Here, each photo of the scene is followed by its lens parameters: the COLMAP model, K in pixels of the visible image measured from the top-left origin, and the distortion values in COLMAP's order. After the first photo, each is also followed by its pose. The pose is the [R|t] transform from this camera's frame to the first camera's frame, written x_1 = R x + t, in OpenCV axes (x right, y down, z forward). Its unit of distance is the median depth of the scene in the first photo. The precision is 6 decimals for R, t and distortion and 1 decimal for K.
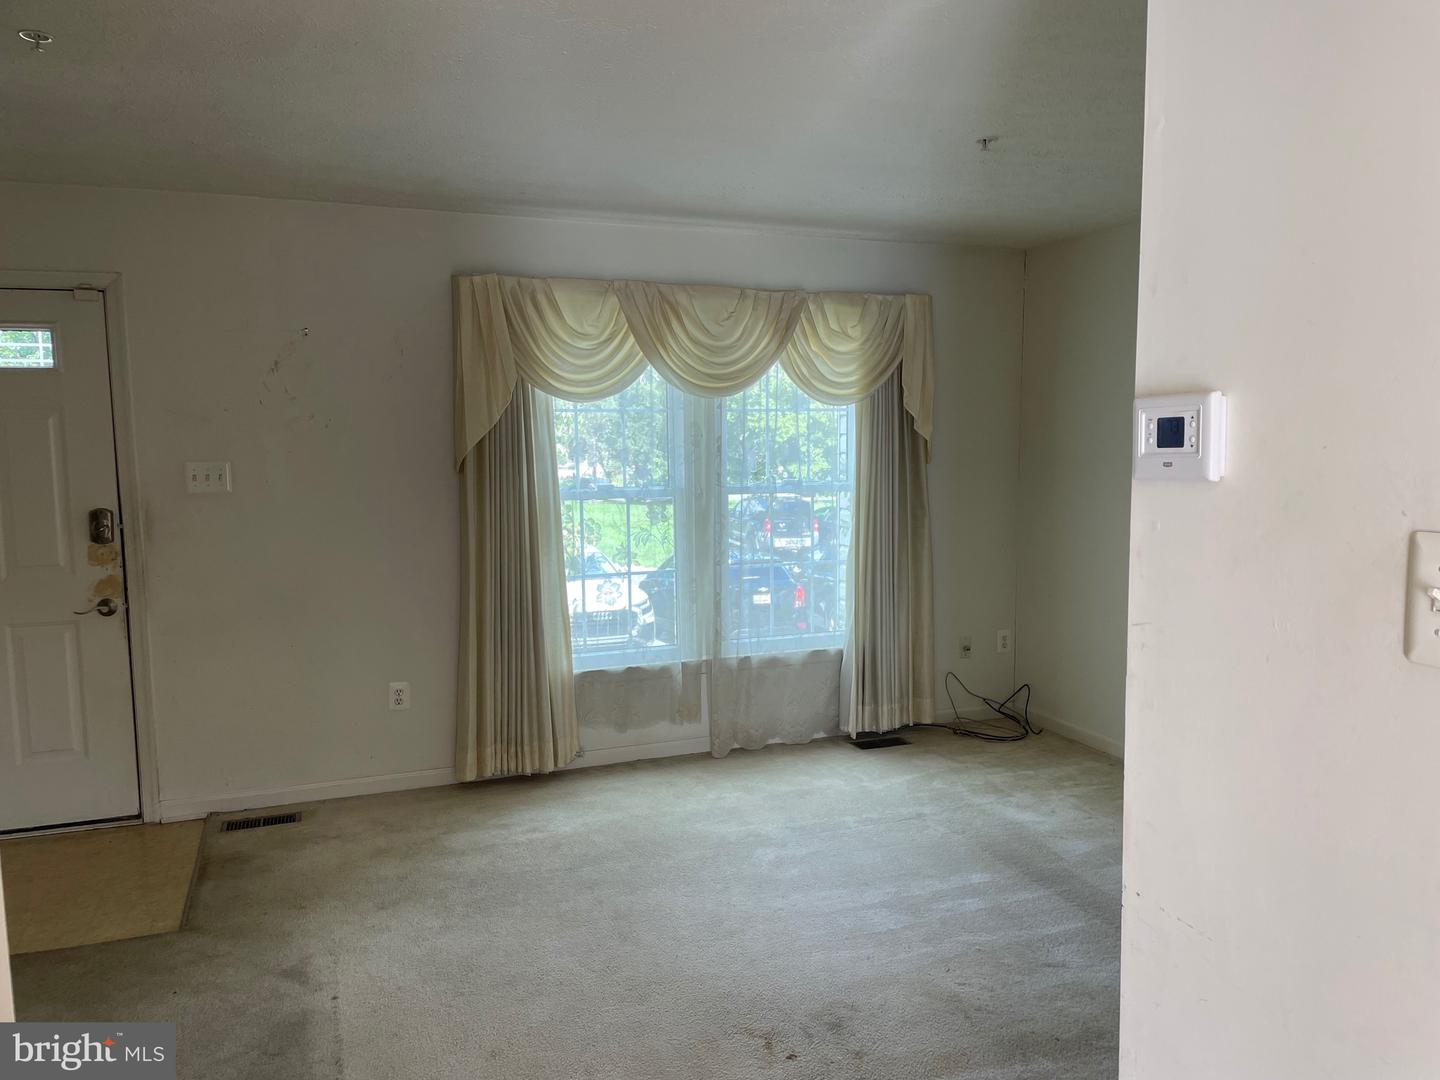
lens RADIAL K [[1093.0, 0, 724.3], [0, 1093.0, 551.6], [0, 0, 1]] dist [0.093212, -0.118893]
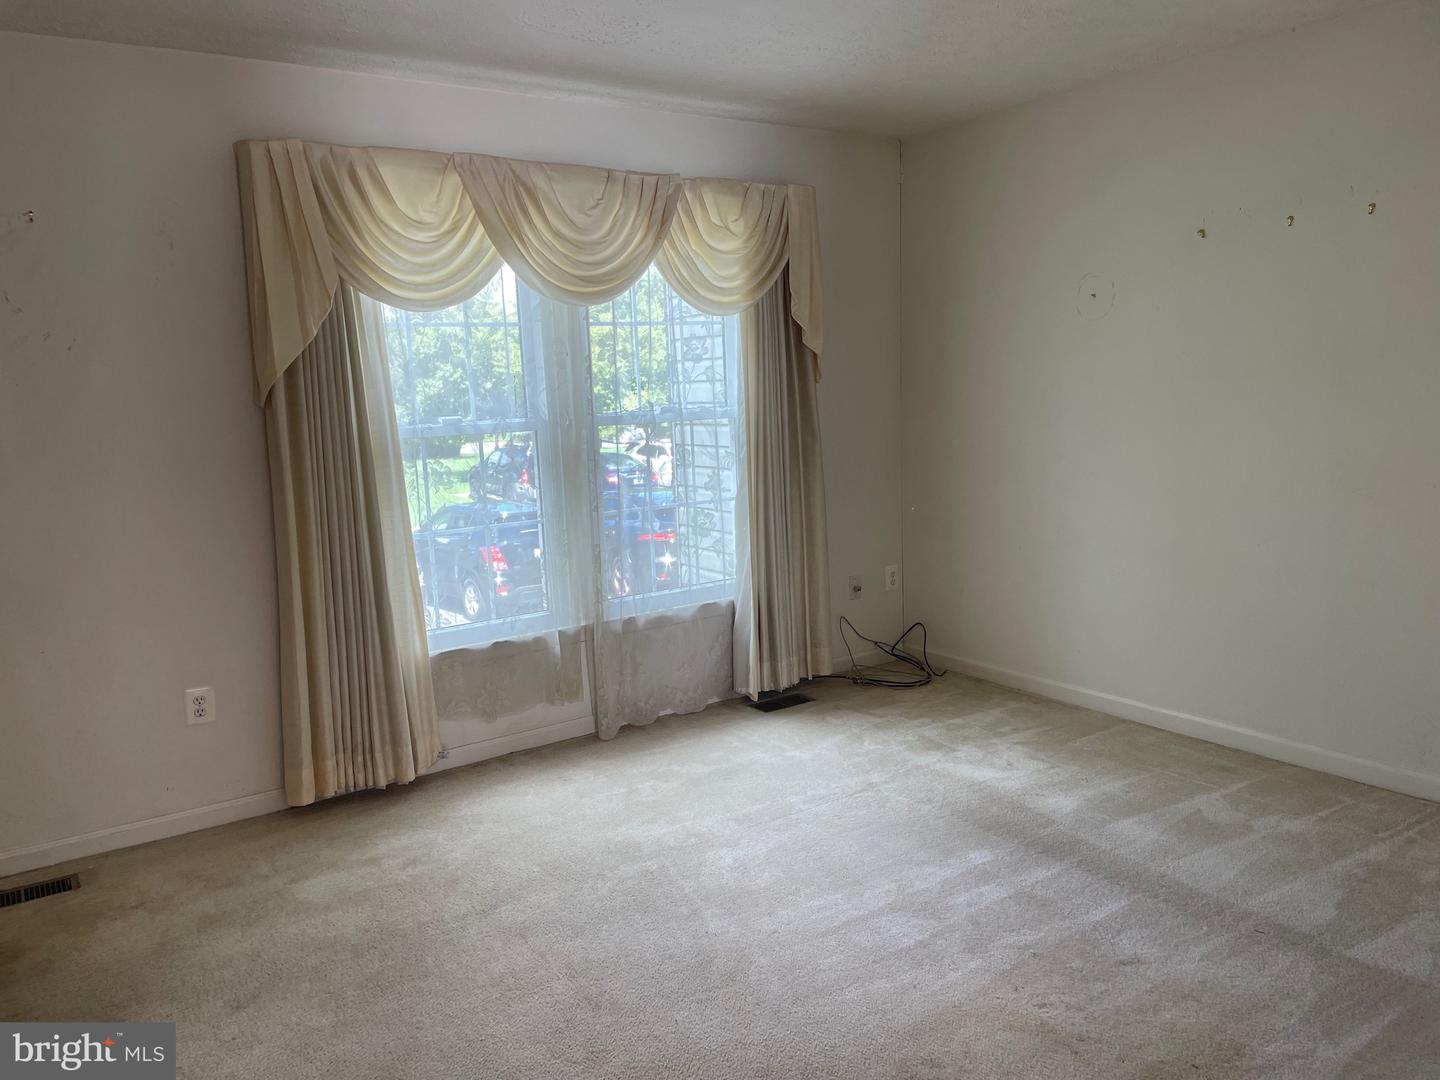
lens RADIAL K [[1093.0, 0, 702.3], [0, 1093.0, 547.3], [0, 0, 1]] dist [0.093212, -0.118893]
pose [[0.974555, -0.065045, 0.214502, -0.113191], [0.055876, 0.997257, 0.048542, 0.004198], [-0.217071, -0.035321, 0.975517, 0.180455]]
